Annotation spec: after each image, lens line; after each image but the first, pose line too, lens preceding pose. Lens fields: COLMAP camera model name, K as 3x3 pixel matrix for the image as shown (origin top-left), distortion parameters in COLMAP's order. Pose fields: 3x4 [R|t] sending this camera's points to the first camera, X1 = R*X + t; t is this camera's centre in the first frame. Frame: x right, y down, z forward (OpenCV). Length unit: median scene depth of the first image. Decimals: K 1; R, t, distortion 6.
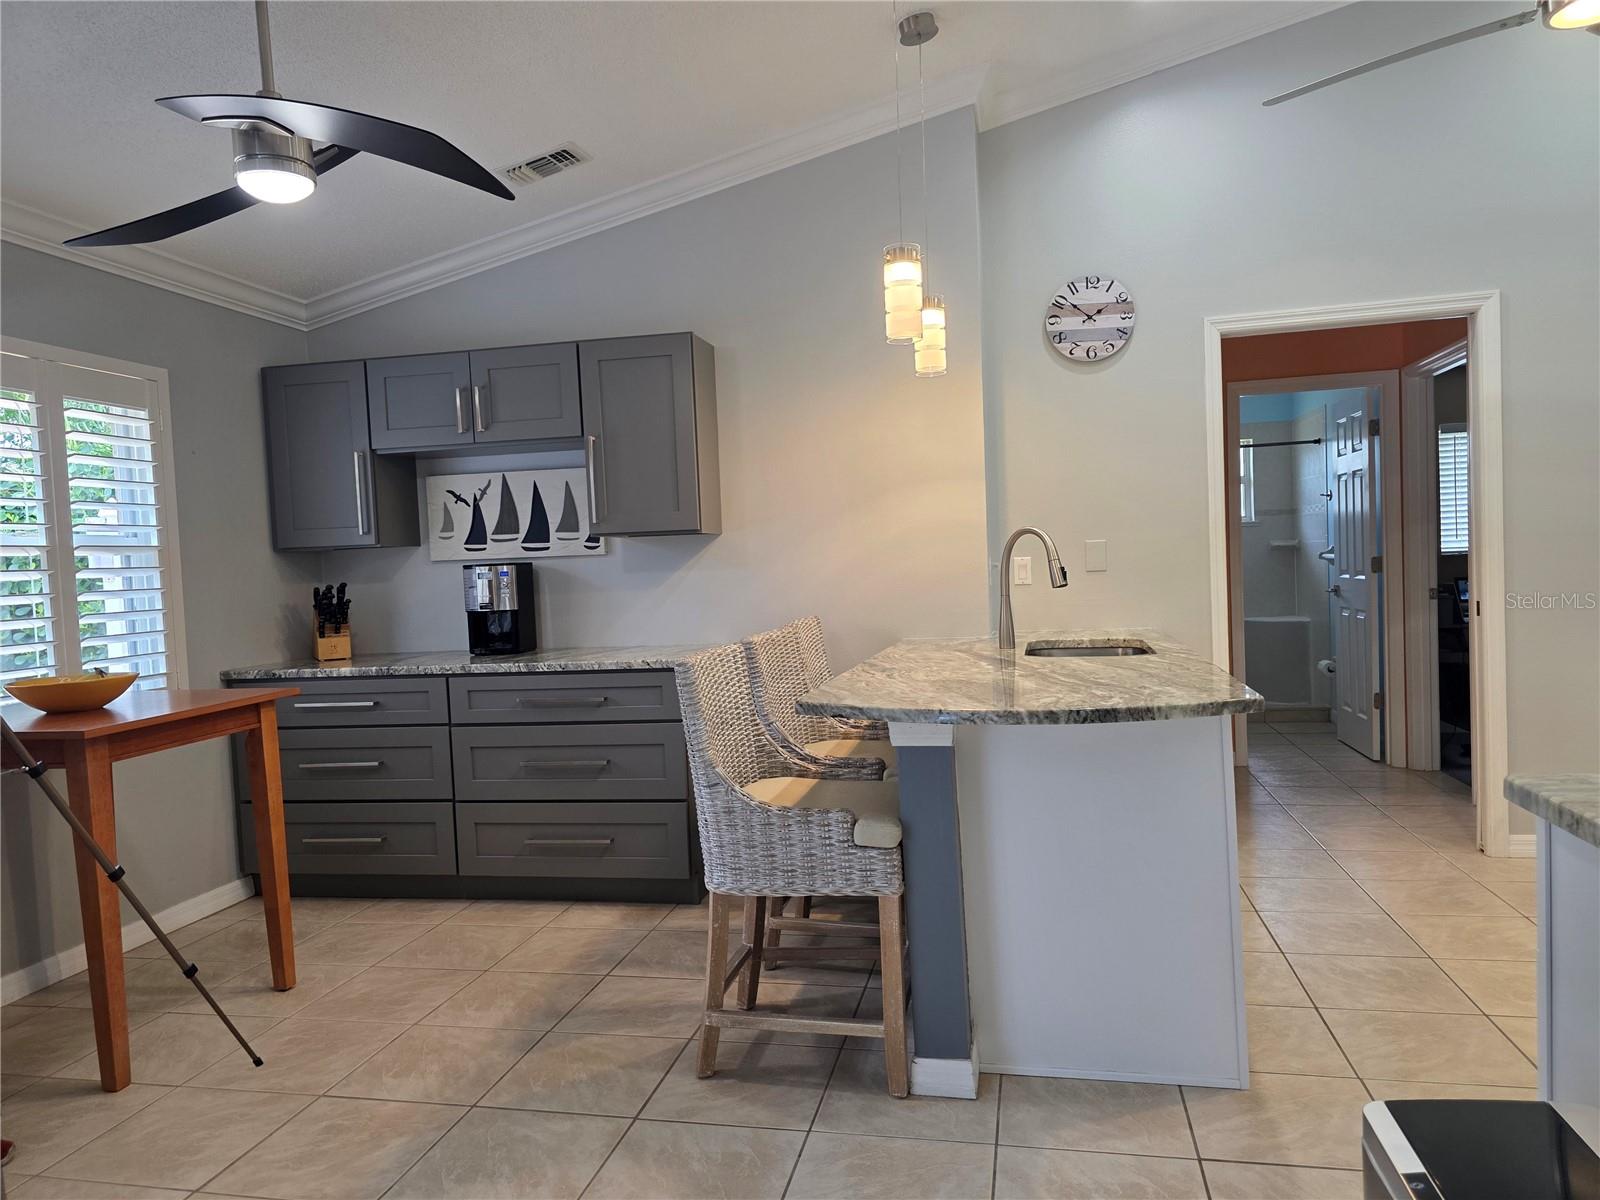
lens RADIAL K [[1076.4, 0, 807.5], [0, 1076.4, 603.4], [0, 0, 1]] dist [0.054455, -0.051293]
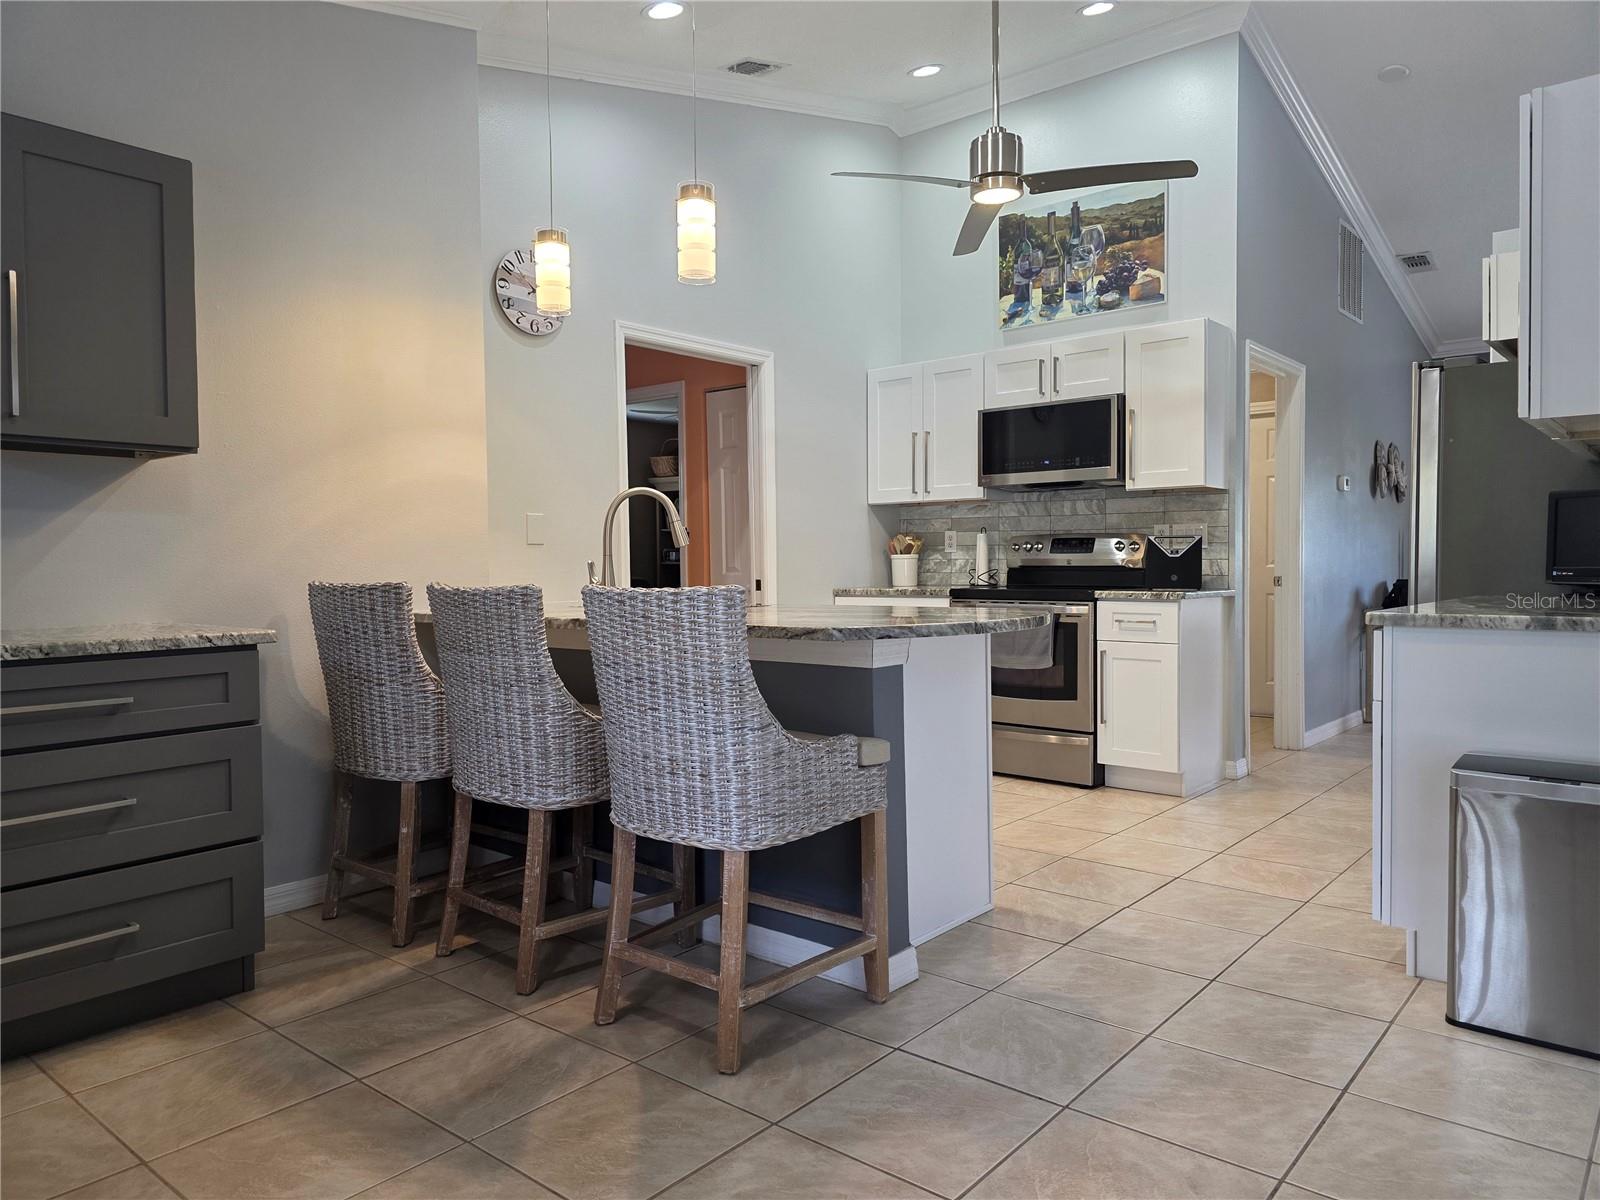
lens RADIAL K [[1076.4, 0, 800.9], [0, 1076.4, 588.8], [0, 0, 1]] dist [0.054455, -0.051293]
pose [[0.466453, 0.014251, 0.884431, -0.551021], [0.026214, 0.999208, -0.029926, 0.052316], [-0.884157, 0.037144, 0.465710, 0.351949]]
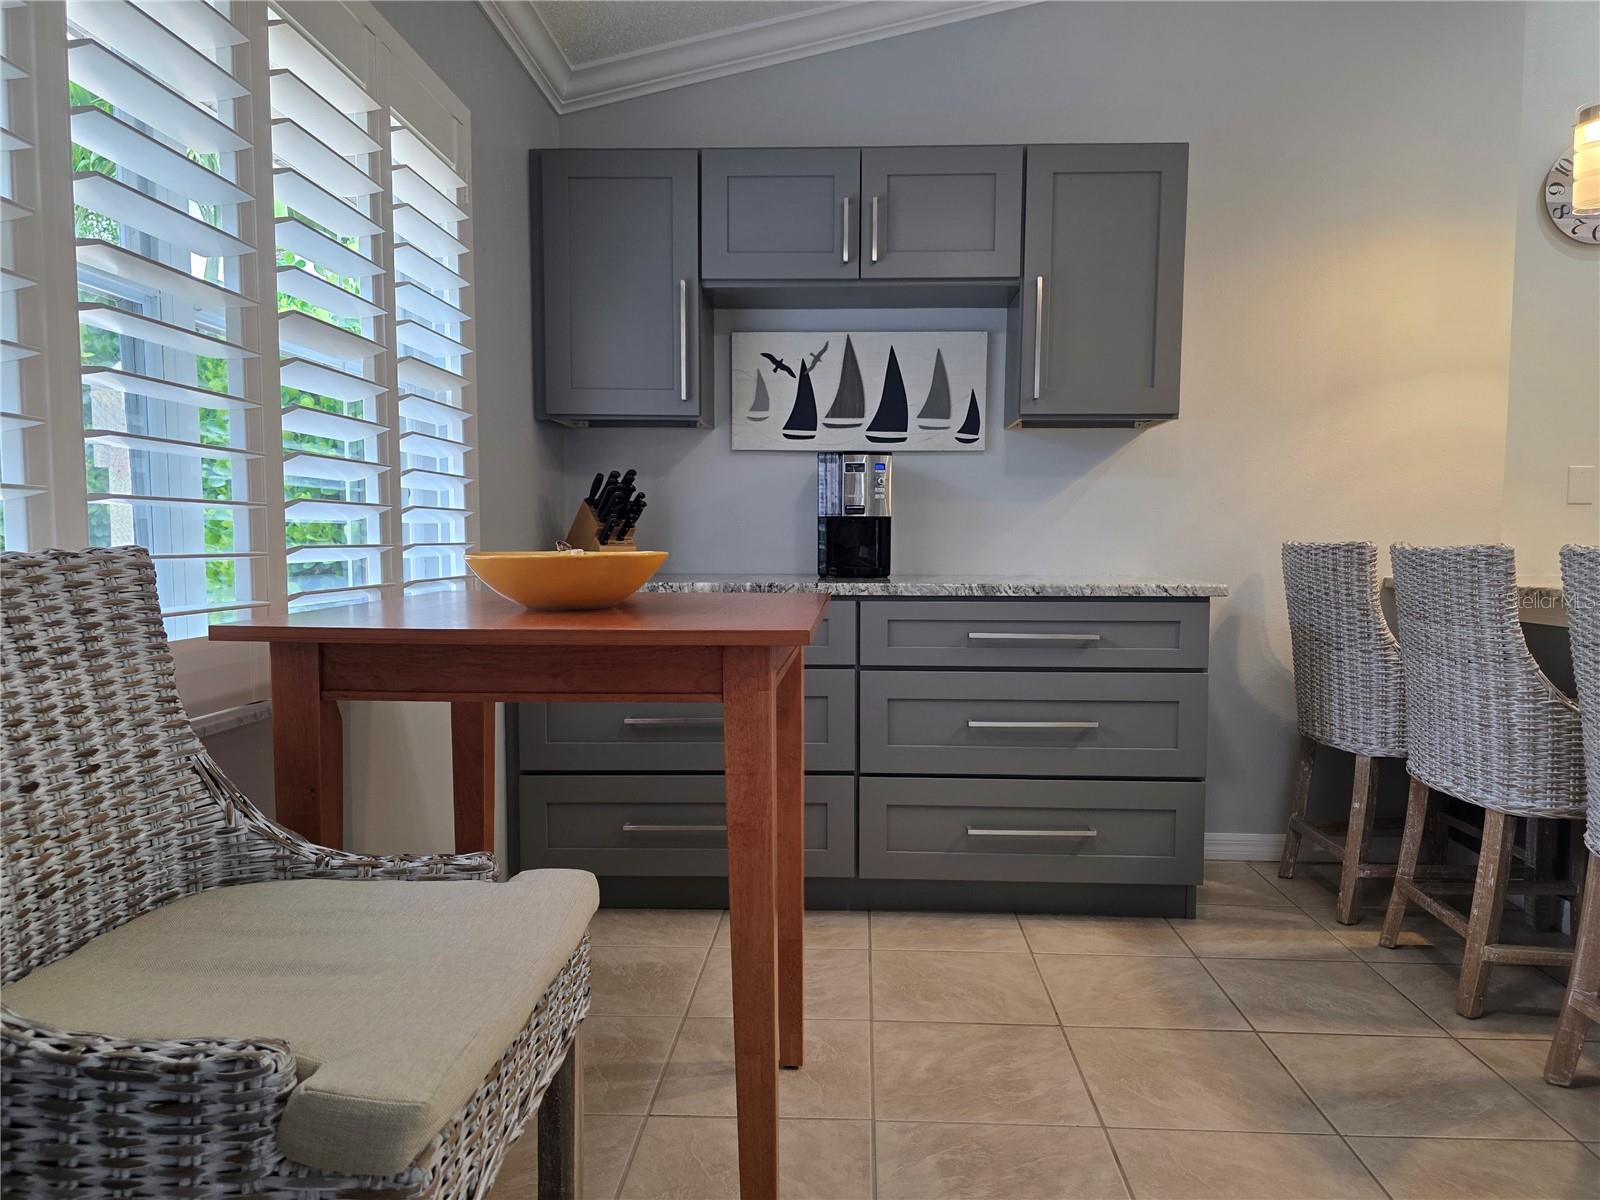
lens RADIAL K [[1076.4, 0, 821.3], [0, 1076.4, 610.5], [0, 0, 1]] dist [0.054455, -0.051293]
pose [[0.983823, 0.034548, 0.175778, -0.484191], [-0.038711, 0.999044, 0.020308, 0.061812], [-0.174908, -0.026784, 0.984220, 0.314510]]
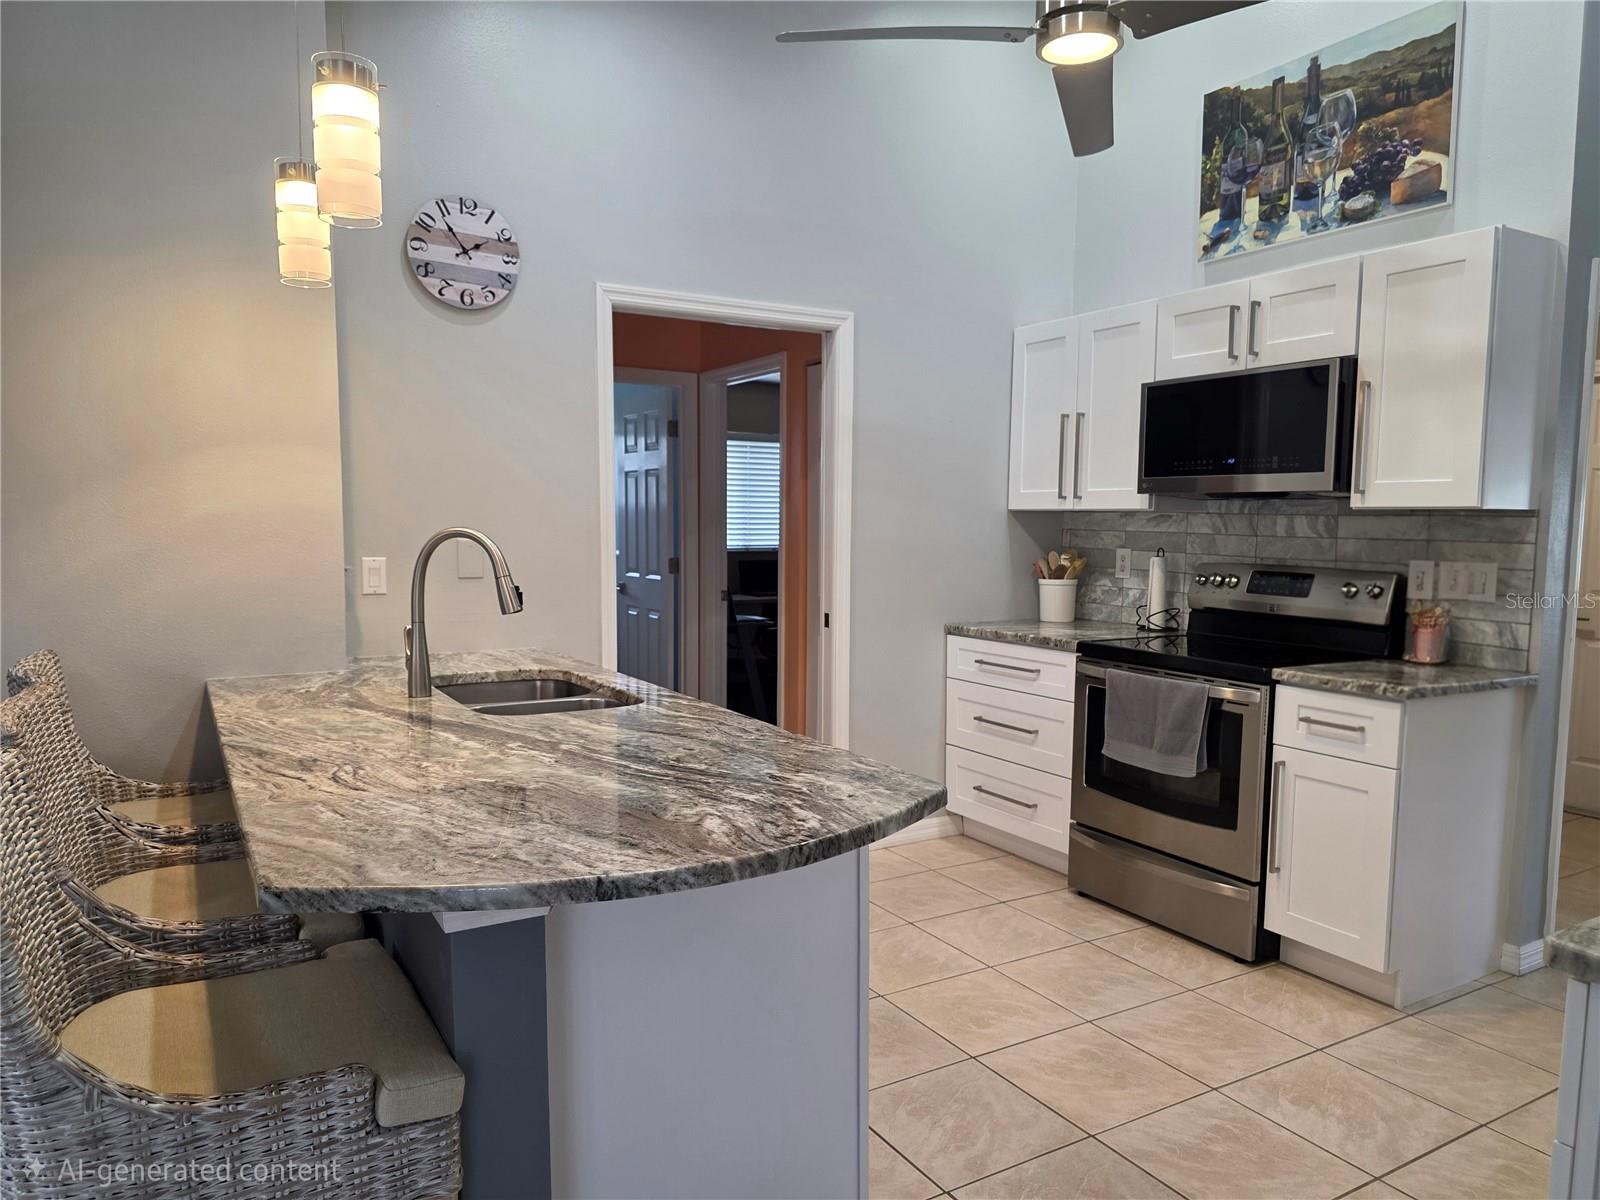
lens RADIAL K [[1076.4, 0, 794.4], [0, 1076.4, 611.3], [0, 0, 1]] dist [0.054455, -0.051293]
pose [[0.731805, -0.011643, 0.681414, -0.108232], [-0.011535, 0.999499, 0.029466, -0.034809], [-0.681416, -0.029423, 0.731305, 0.285636]]
